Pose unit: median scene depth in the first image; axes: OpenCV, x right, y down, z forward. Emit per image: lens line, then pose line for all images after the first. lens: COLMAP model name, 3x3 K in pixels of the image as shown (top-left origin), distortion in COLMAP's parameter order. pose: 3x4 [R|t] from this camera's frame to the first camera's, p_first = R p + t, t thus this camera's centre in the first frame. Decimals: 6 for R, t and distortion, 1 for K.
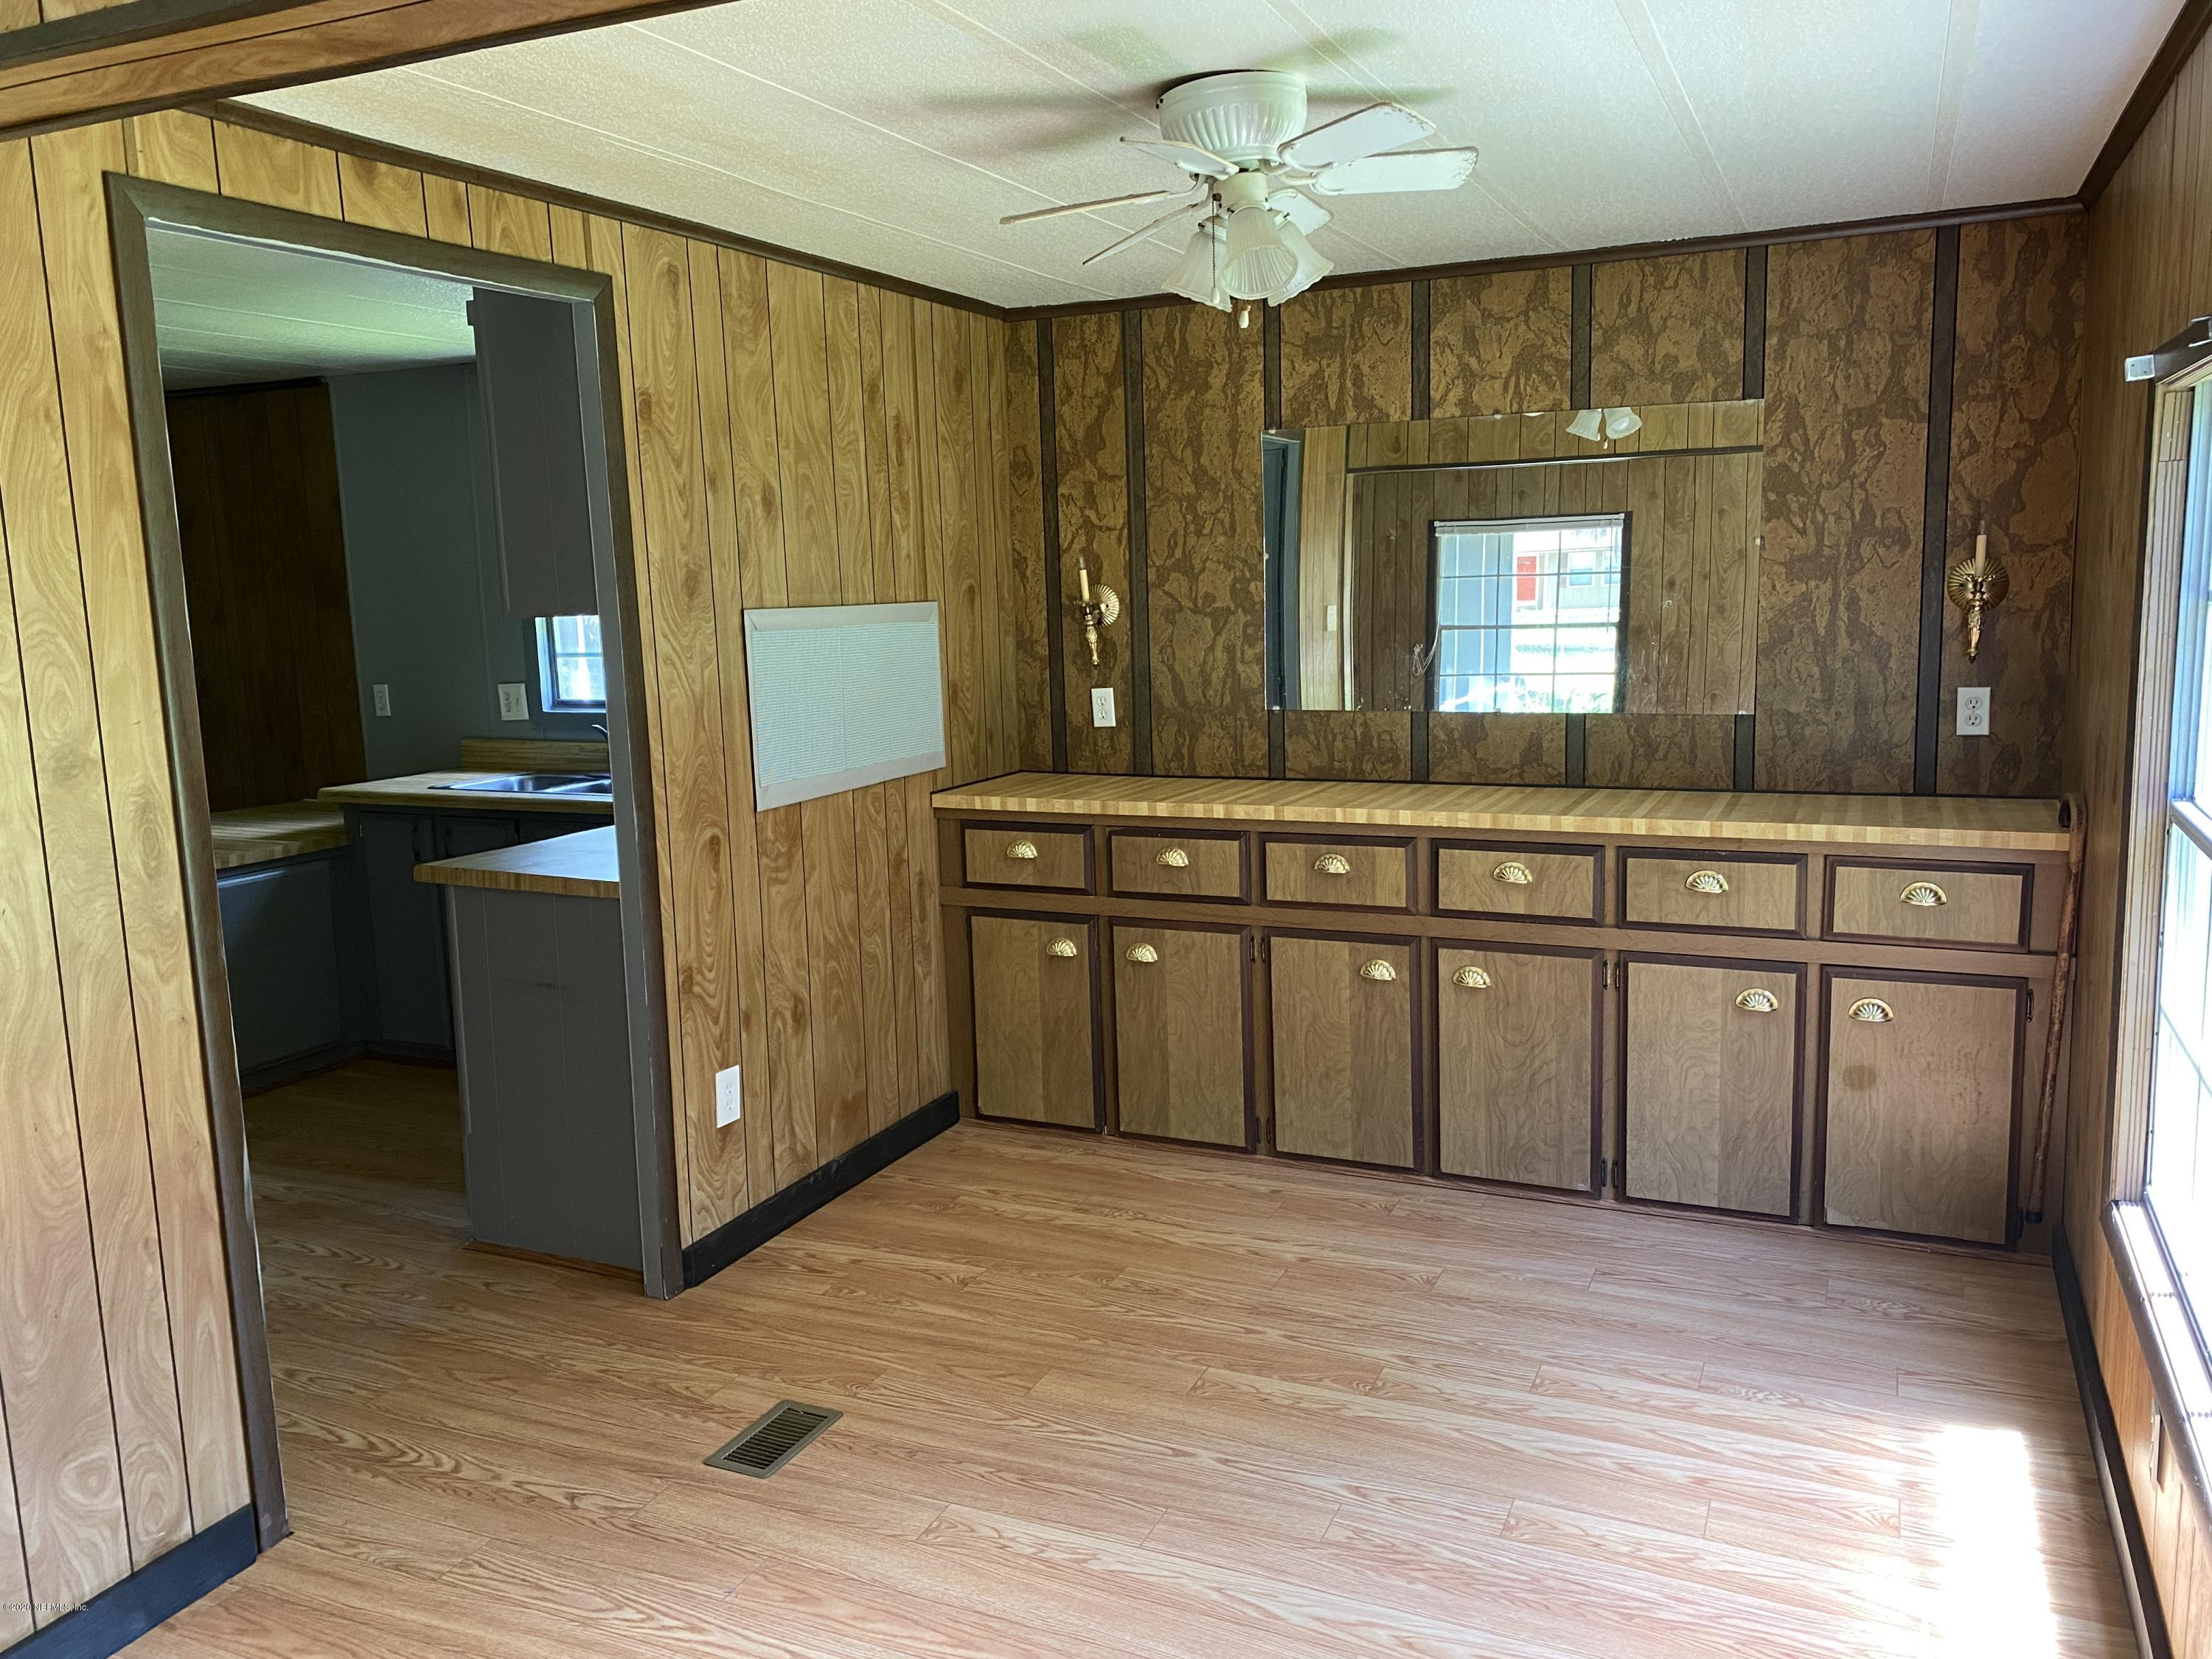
lens RADIAL K [[1681.2, 0, 1112.1], [0, 1681.2, 809.2], [0, 0, 1]] dist [0.079713, -0.146319]
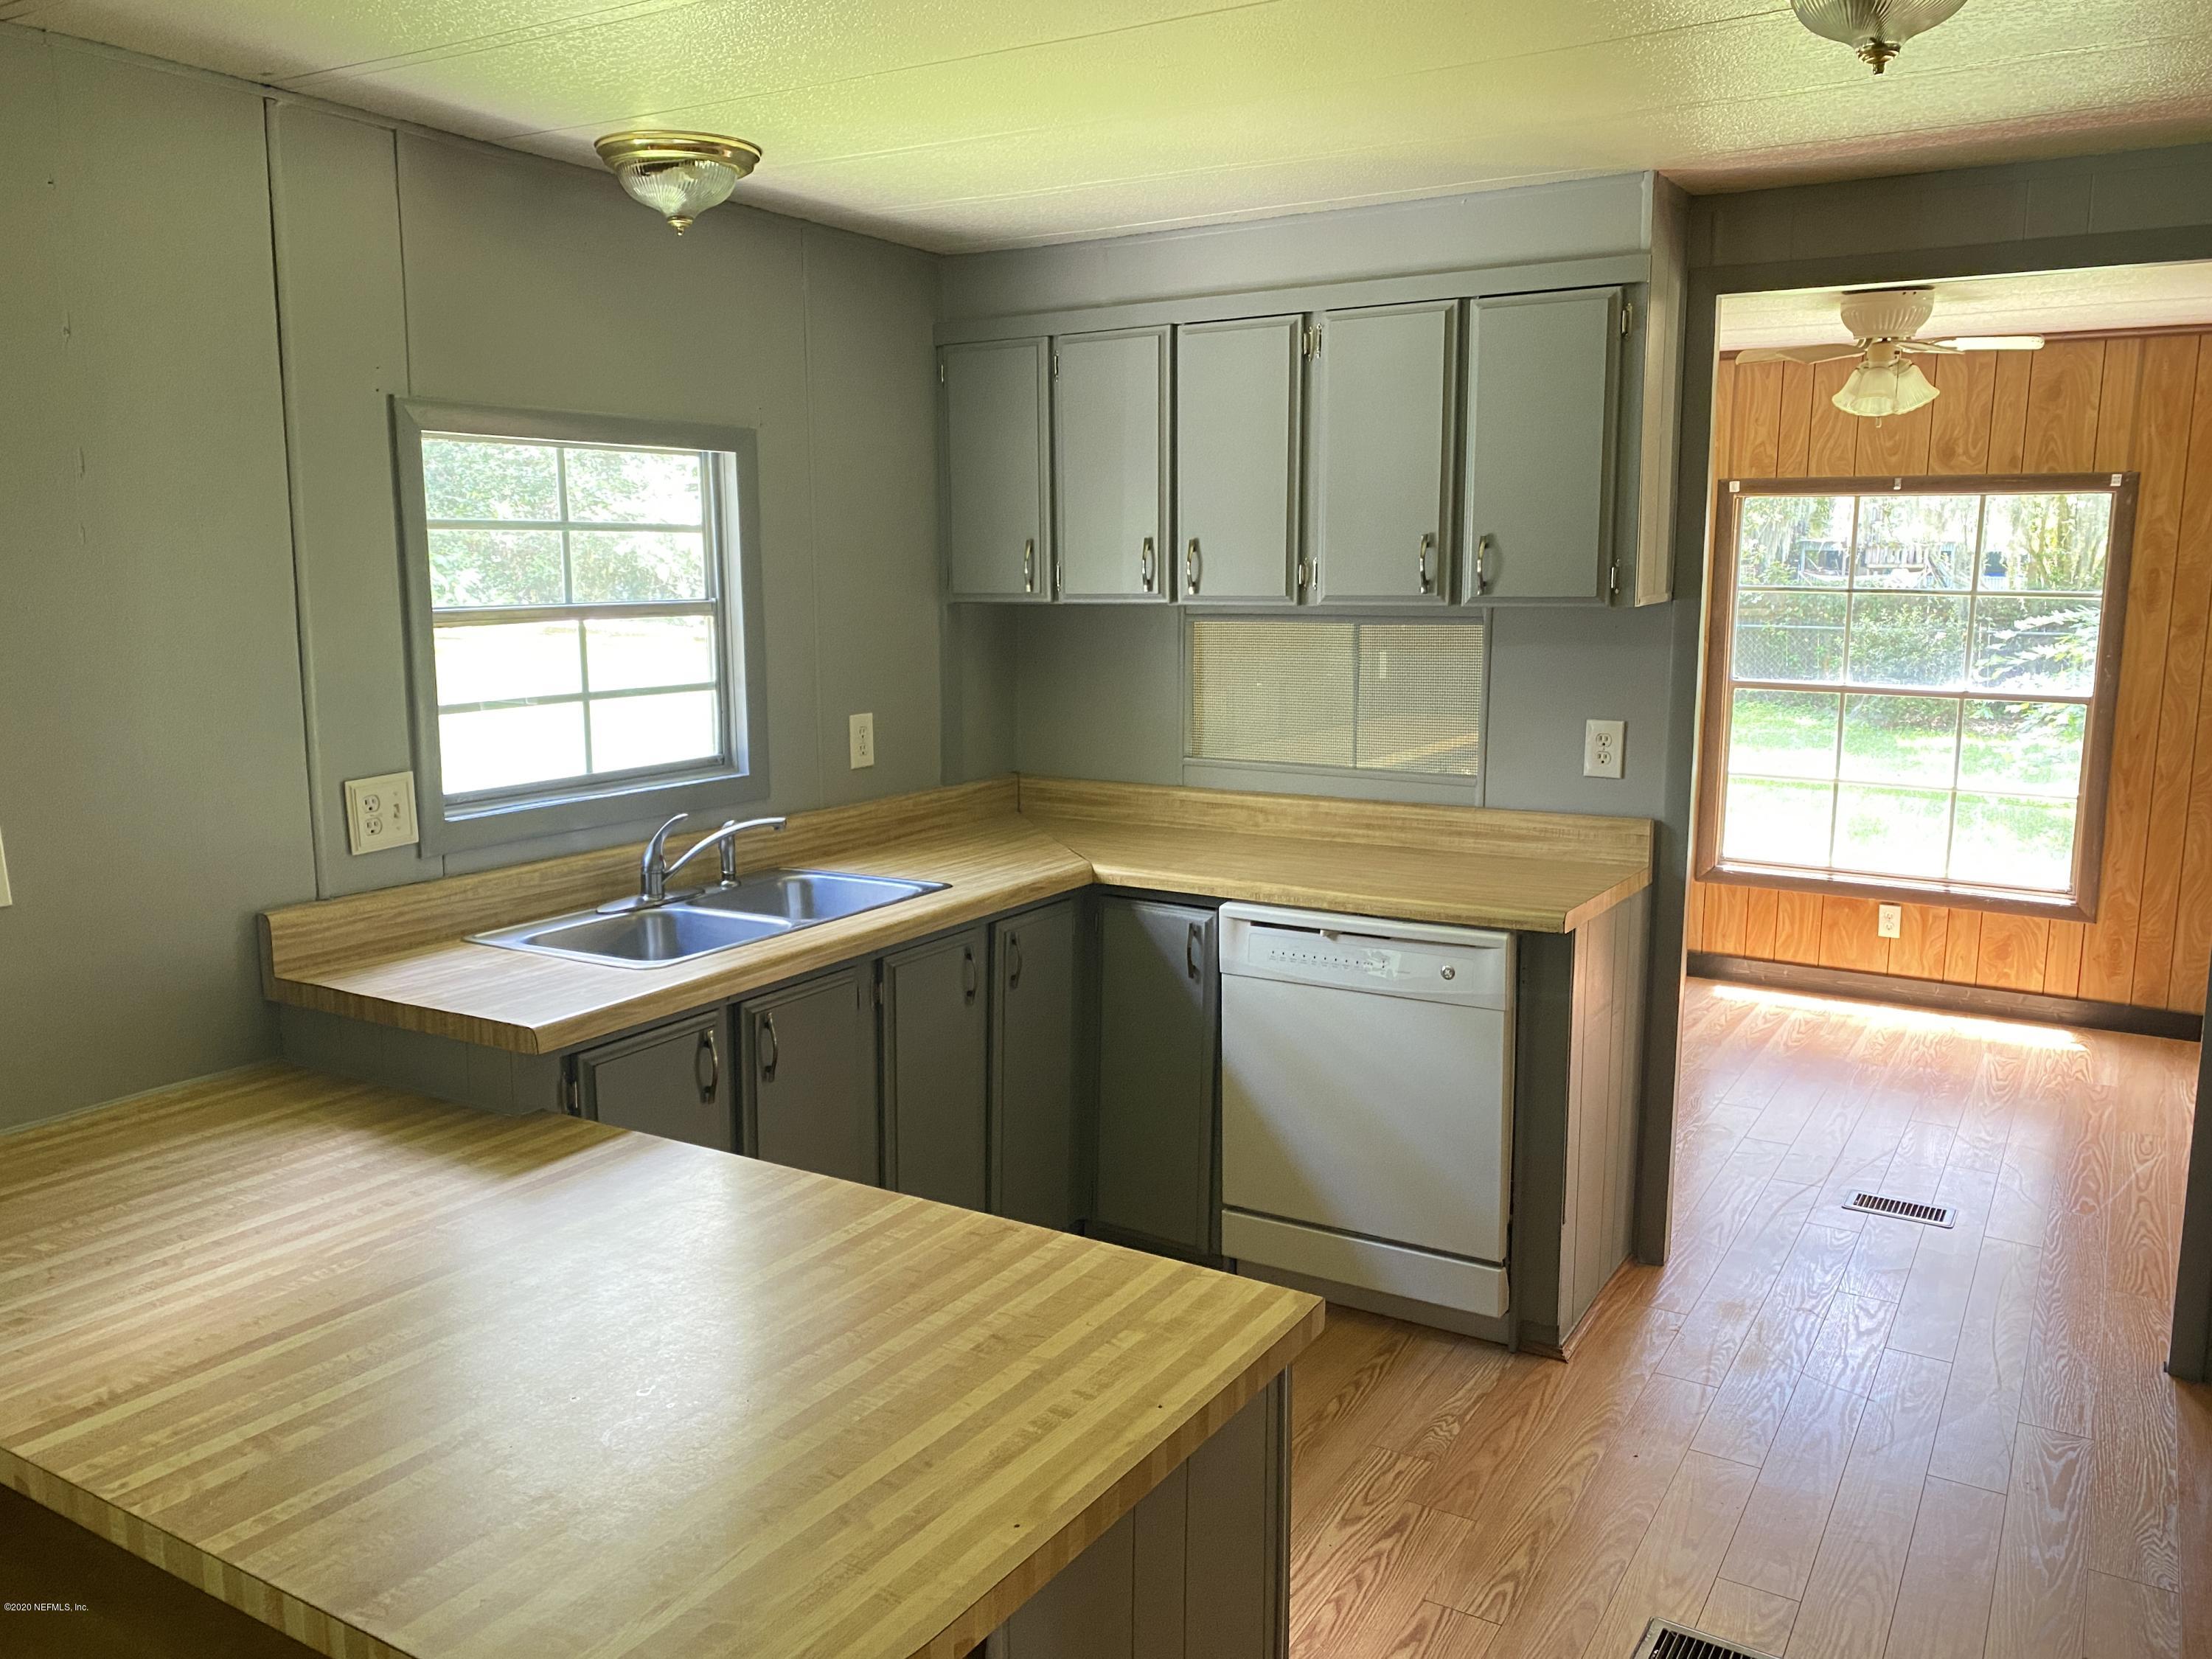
lens RADIAL K [[1692.4, 0, 1111.2], [0, 1692.4, 825.3], [0, 0, 1]] dist [0.018021, -0.004967]
pose [[0.114227, -0.130205, 0.984885, -0.809473], [0.137946, 0.983849, 0.114069, -0.086684], [-0.983831, 0.122831, 0.130343, 0.733262]]
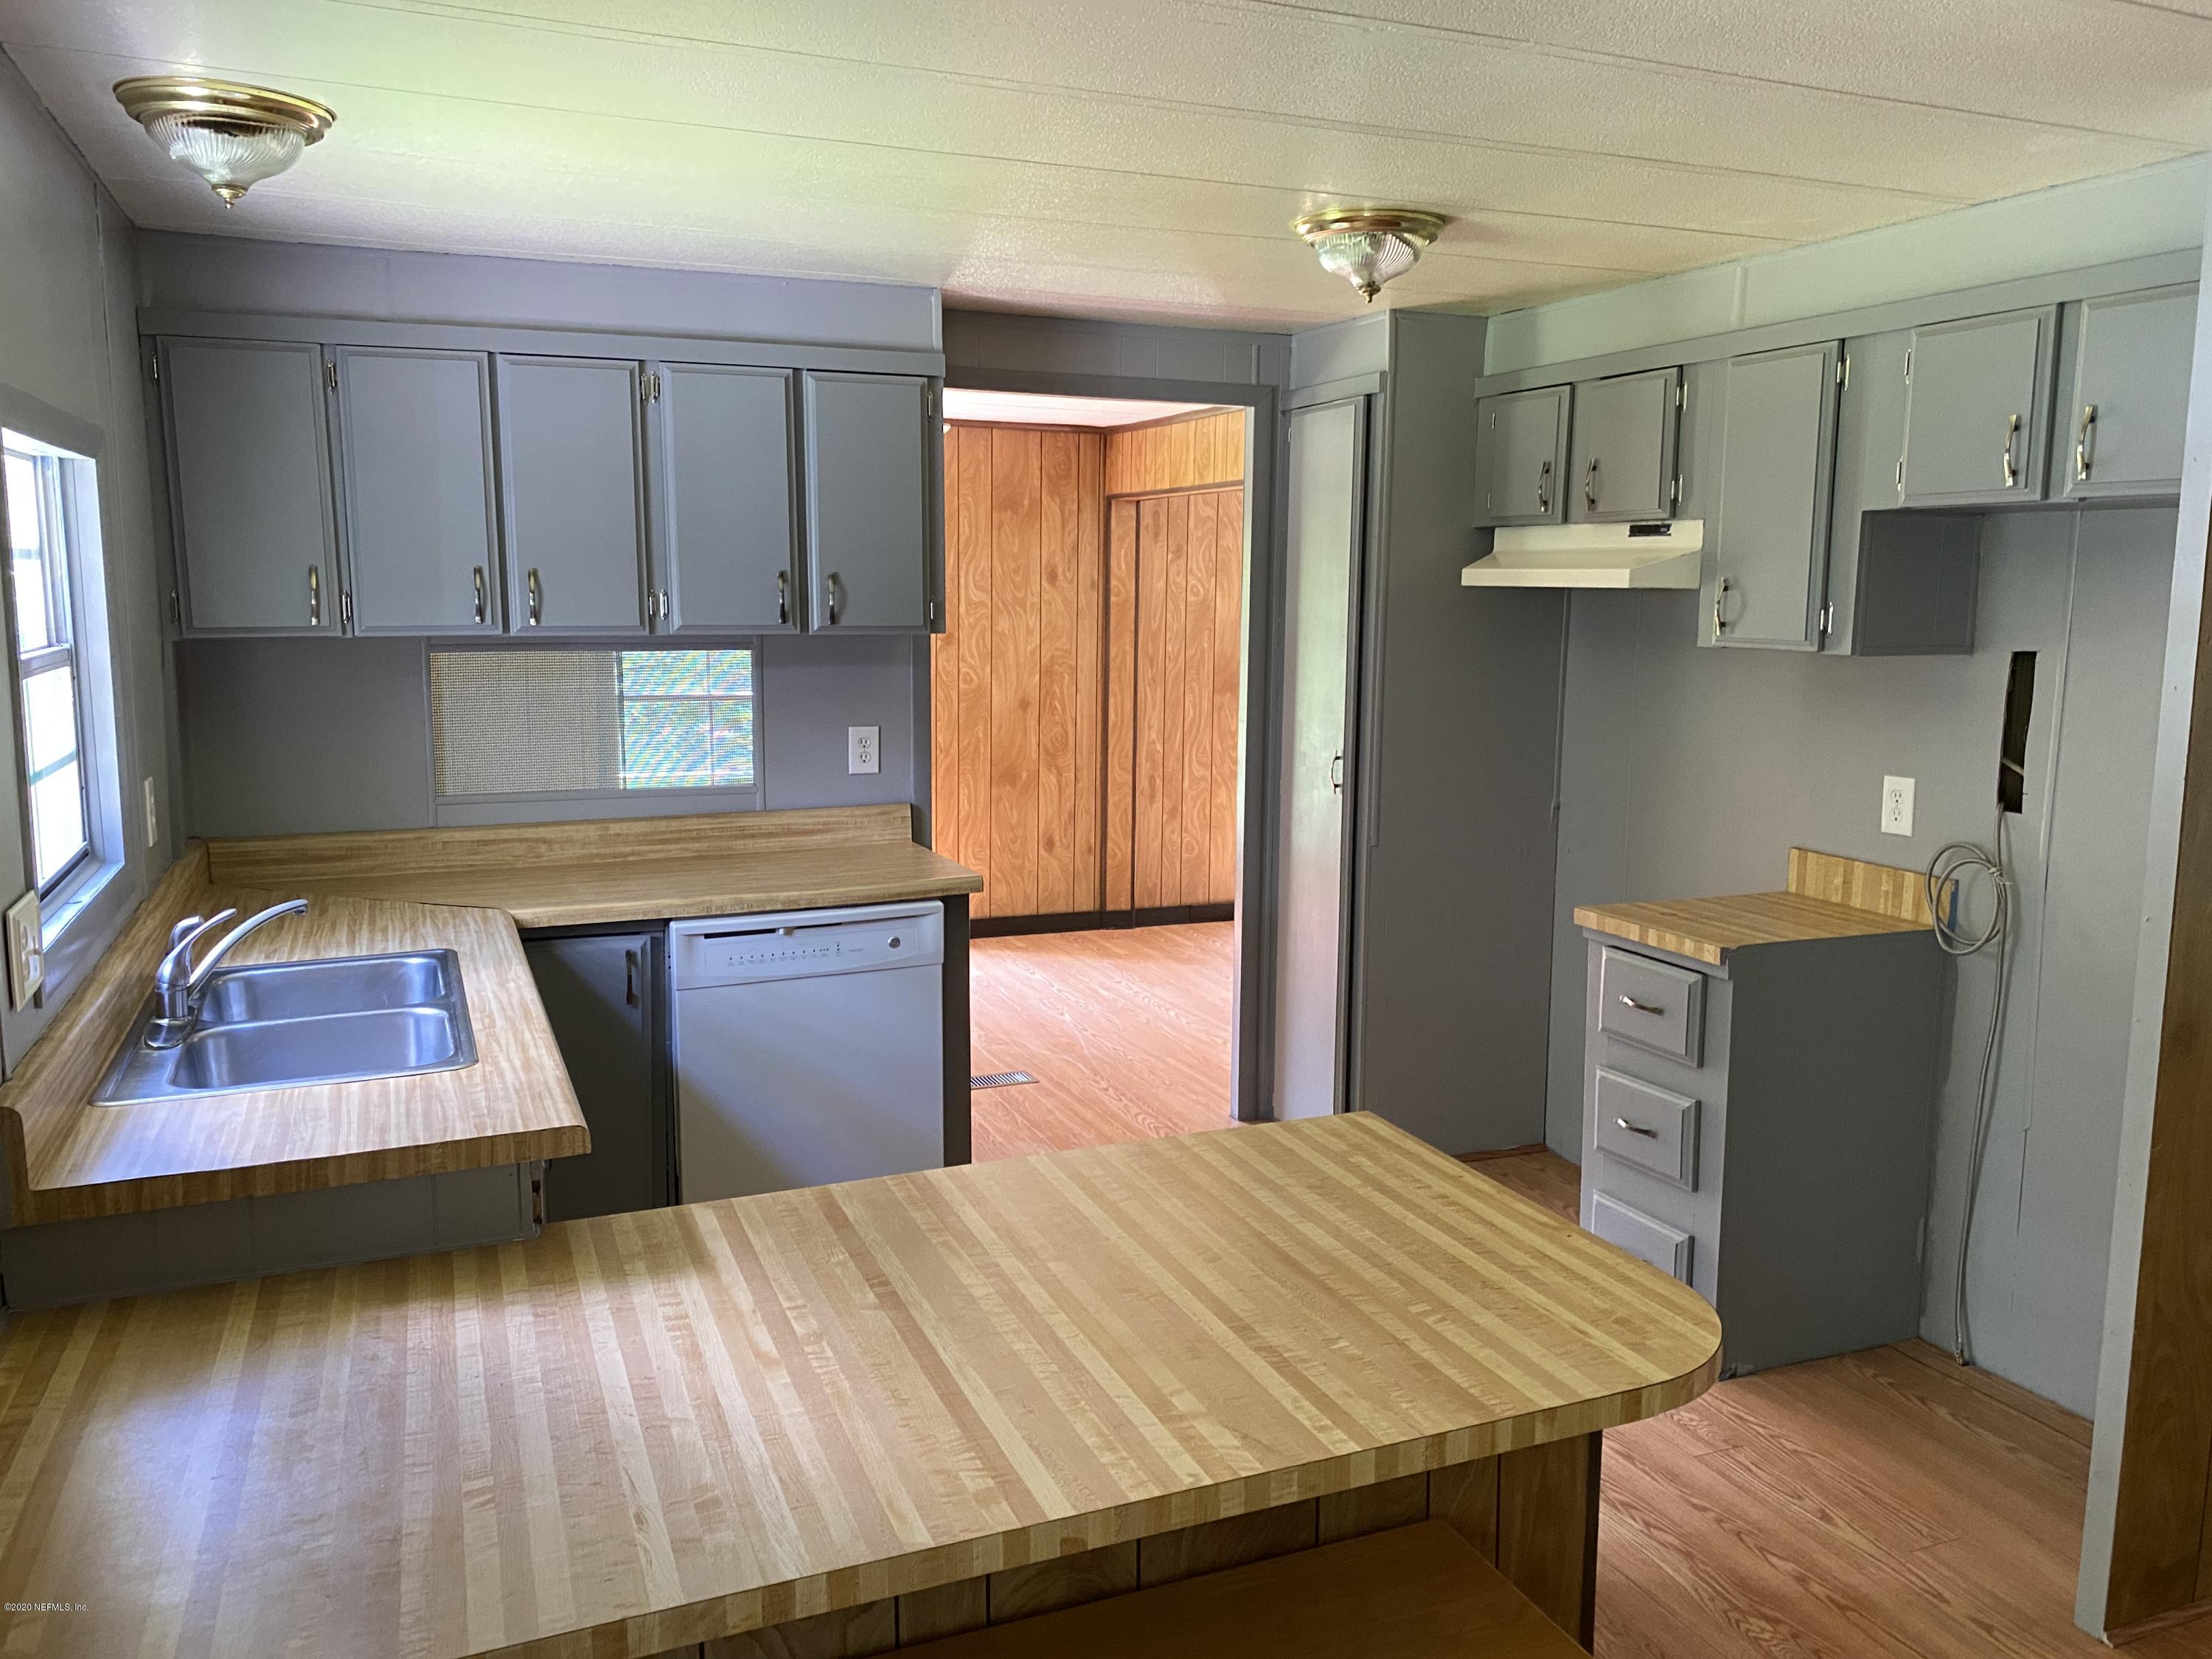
lens RADIAL K [[1681.2, 0, 1112.1], [0, 1681.2, 809.2], [0, 0, 1]] dist [0.079713, -0.146319]
pose [[-0.738140, -0.070922, 0.670910, -0.755045], [0.106451, 0.969758, 0.219632, -0.144929], [-0.666196, 0.233538, -0.708267, 1.093692]]
